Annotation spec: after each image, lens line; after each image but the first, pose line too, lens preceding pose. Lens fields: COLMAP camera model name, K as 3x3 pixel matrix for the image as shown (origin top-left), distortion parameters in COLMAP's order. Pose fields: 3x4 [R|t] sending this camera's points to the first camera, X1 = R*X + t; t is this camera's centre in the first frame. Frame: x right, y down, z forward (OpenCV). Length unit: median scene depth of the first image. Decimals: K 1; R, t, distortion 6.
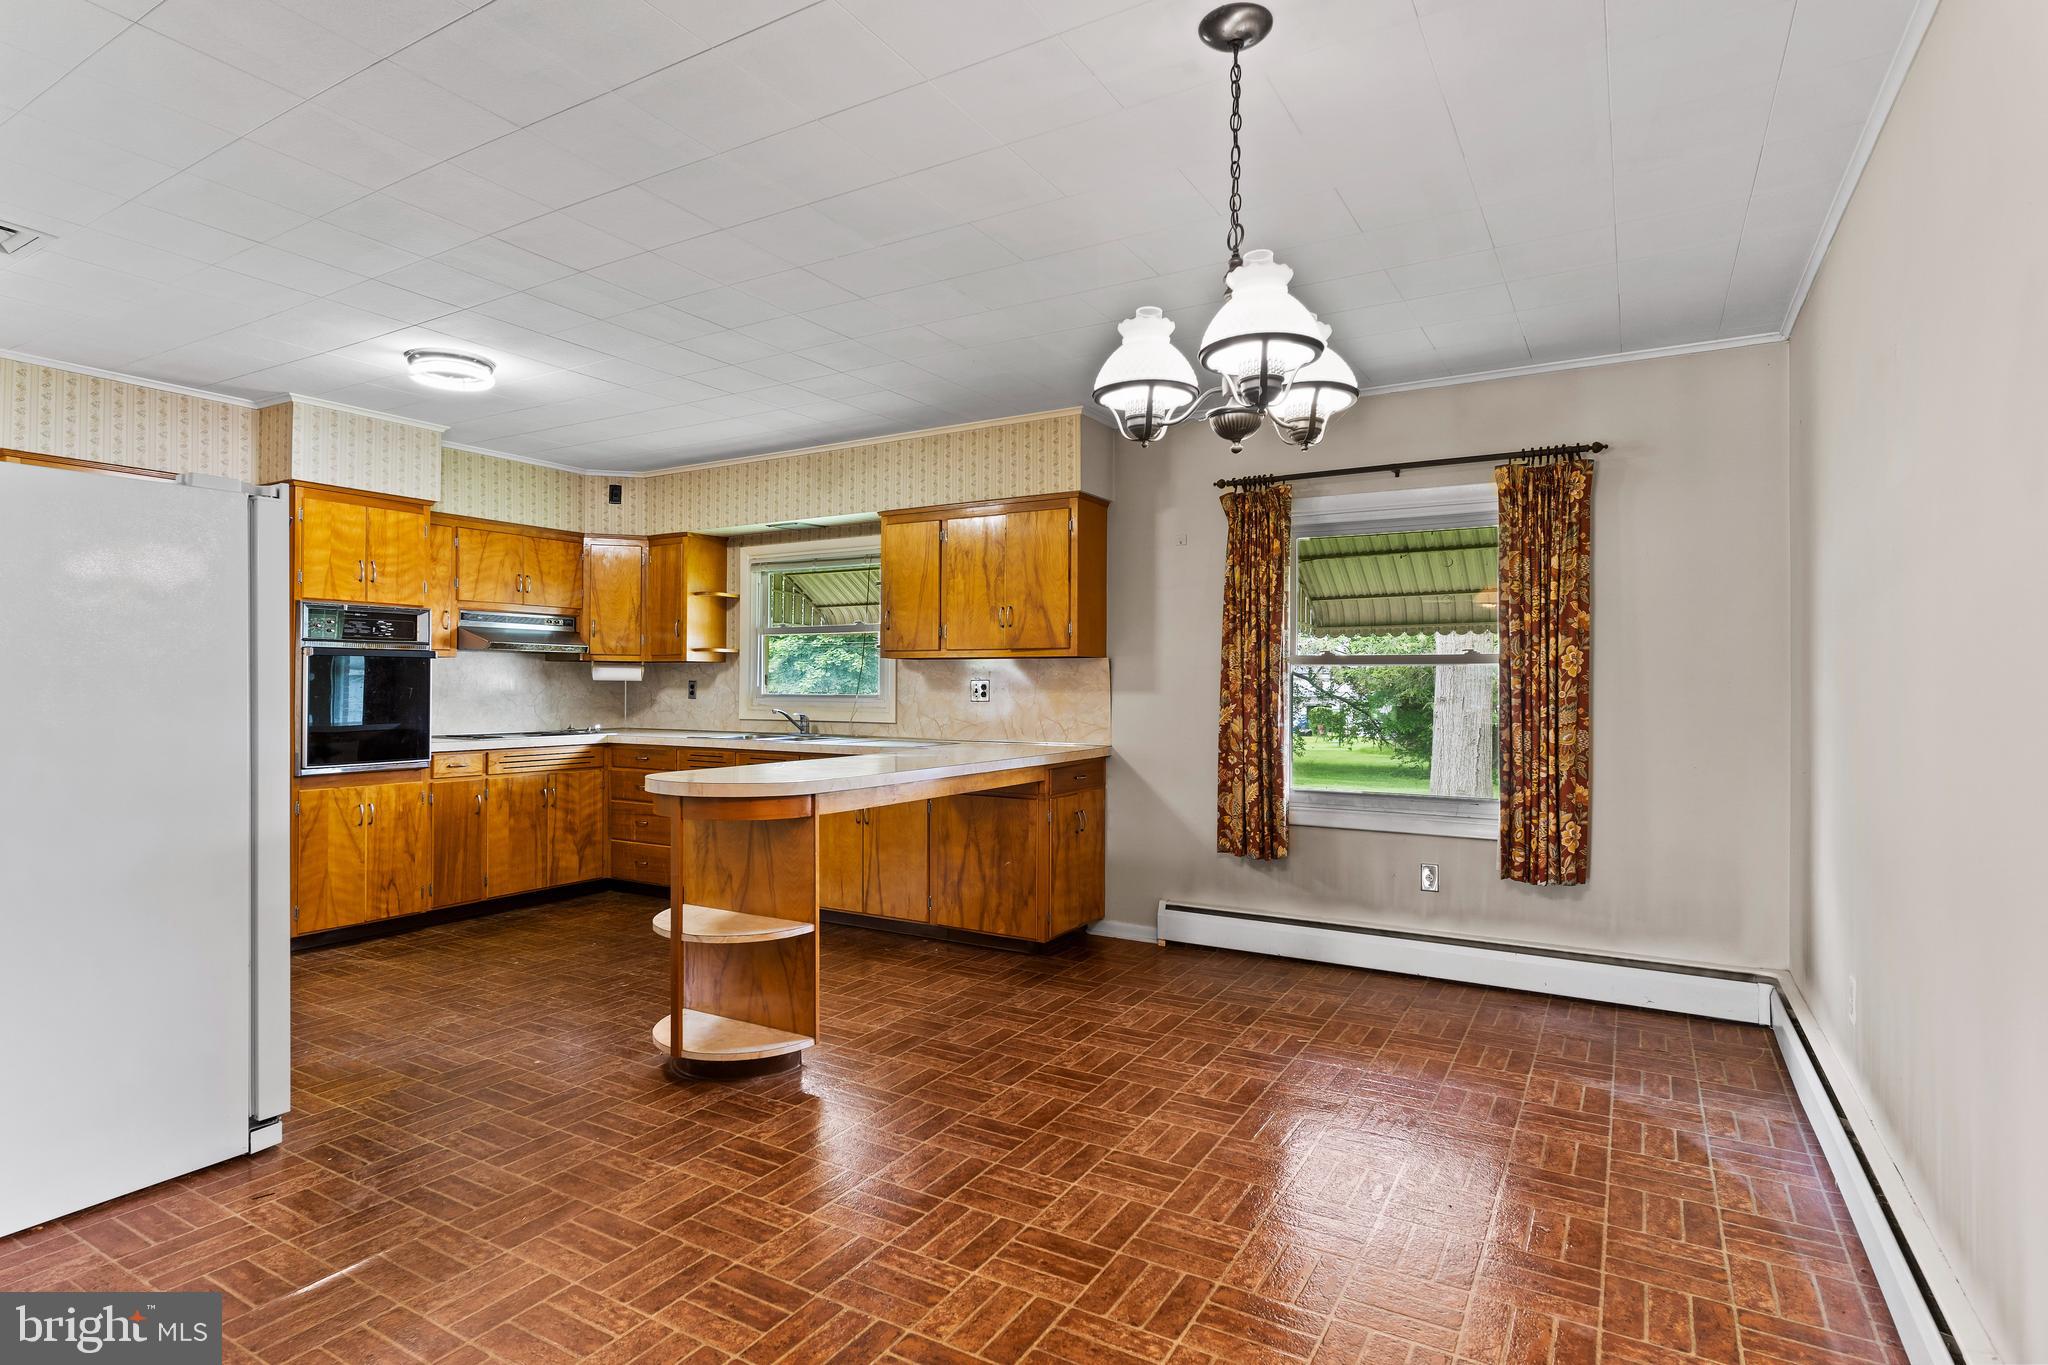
lens RADIAL K [[1046.3, 0, 1019.2], [0, 1046.3, 684.8], [0, 0, 1]] dist [-0.001746, -0.000297]
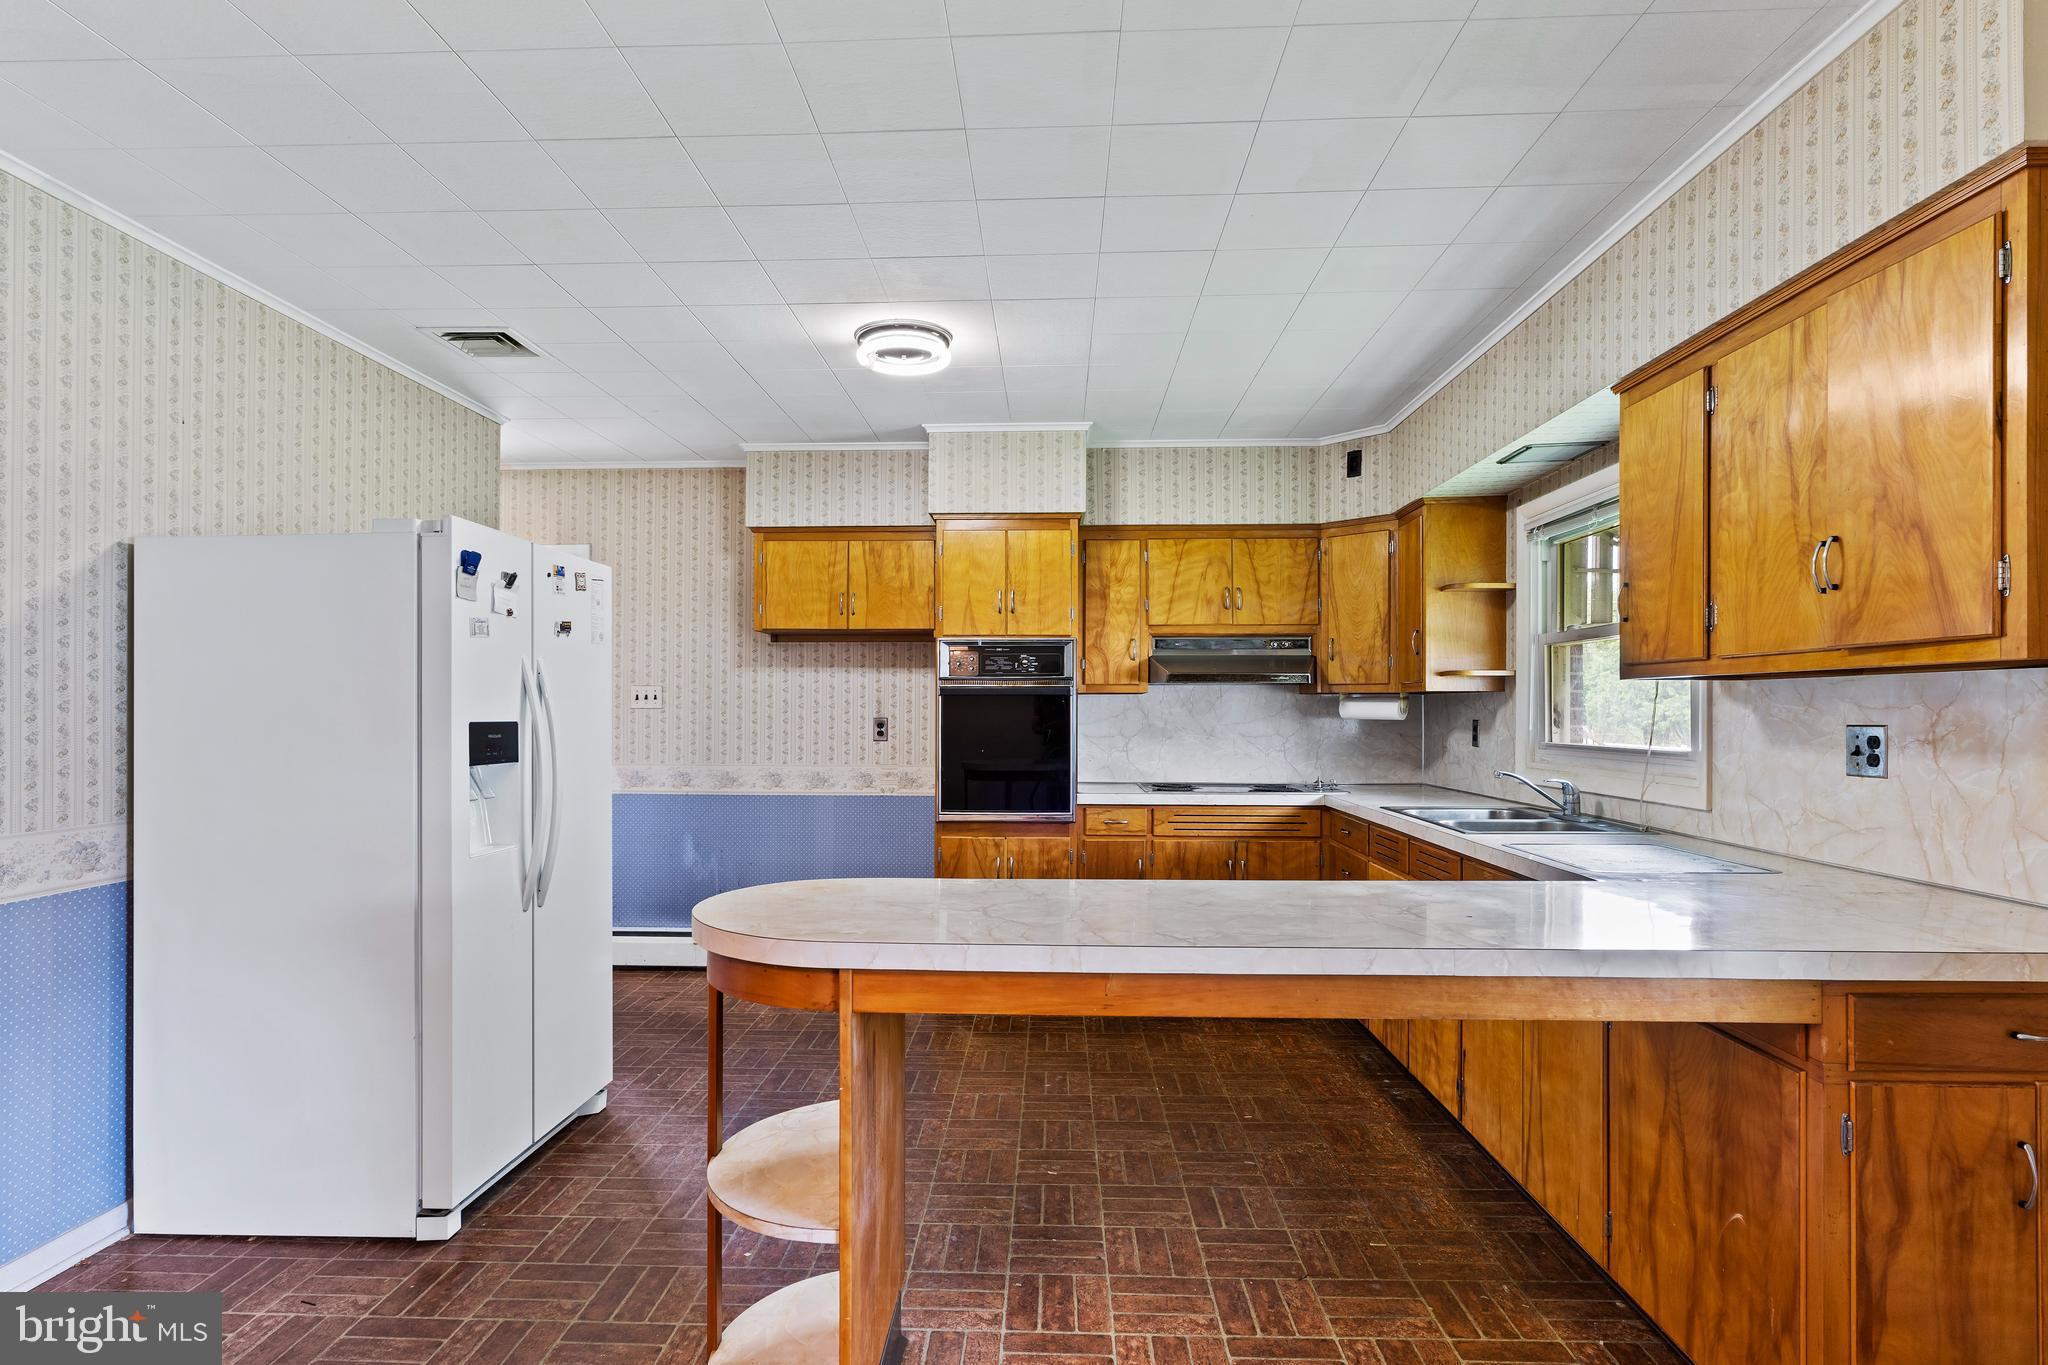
lens RADIAL K [[1065.4, 0, 1013.3], [0, 1065.4, 707.5], [0, 0, 1]] dist [-0.005173, 0.001145]
pose [[0.474454, -0.005599, -0.880263, 0.187230], [0.000810, 0.999982, -0.005924, -0.010168], [0.880280, 0.002098, 0.474450, 0.541181]]
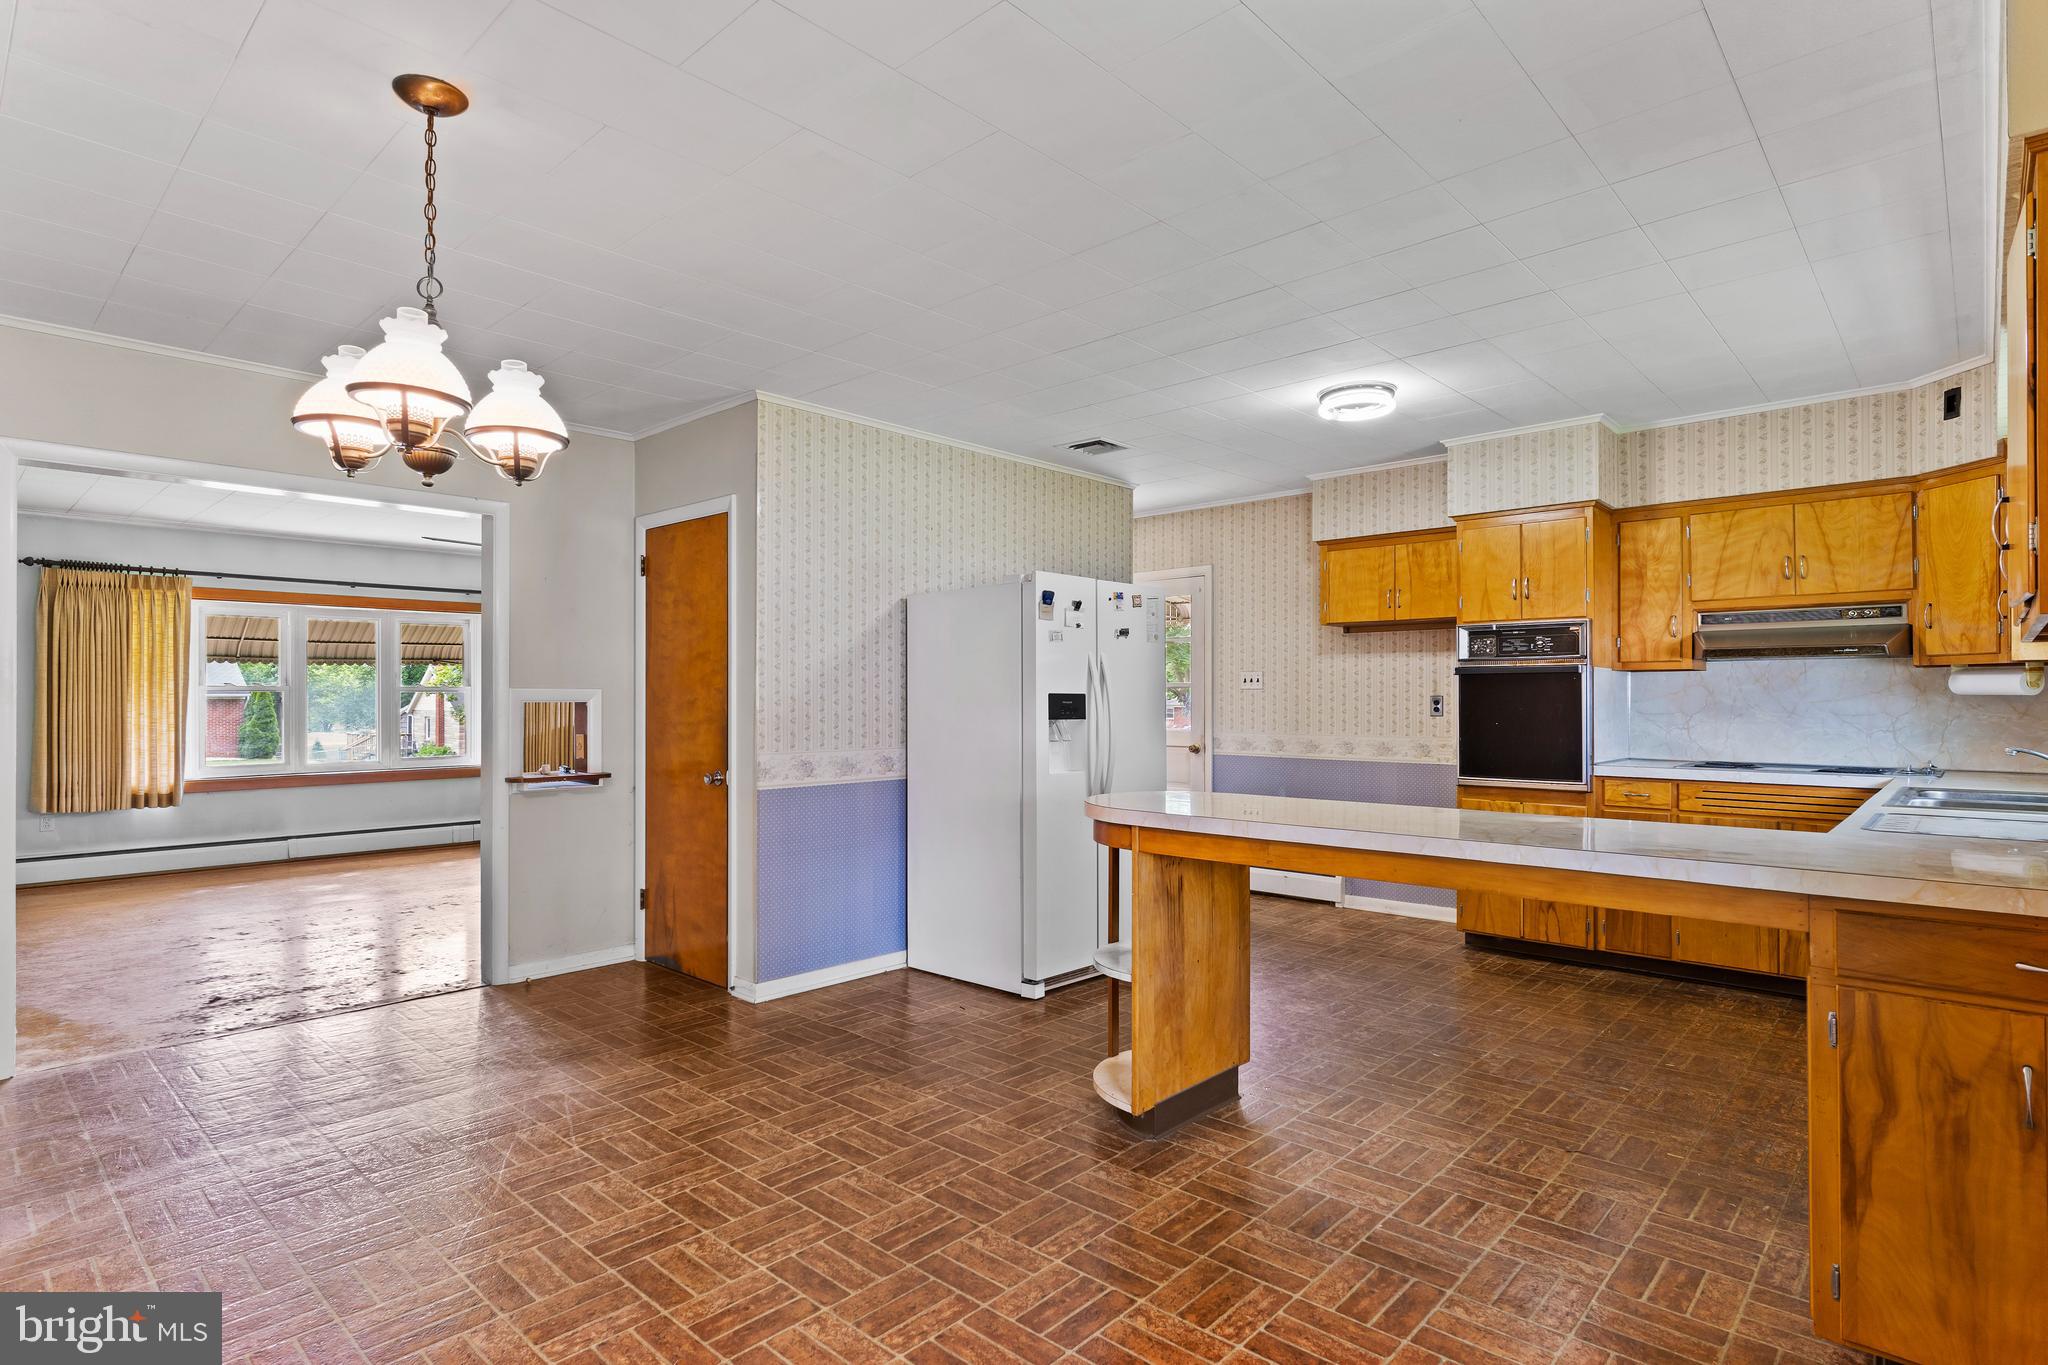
lens RADIAL K [[1049.7, 0, 1017.0], [0, 1049.7, 692.0], [0, 0, 1]] dist [-0.000669, 0.000785]
pose [[-0.210605, -0.010317, -0.977517, 0.442856], [-0.000652, 0.999946, -0.010413, 0.001630], [0.977571, -0.001556, -0.210601, 0.707793]]
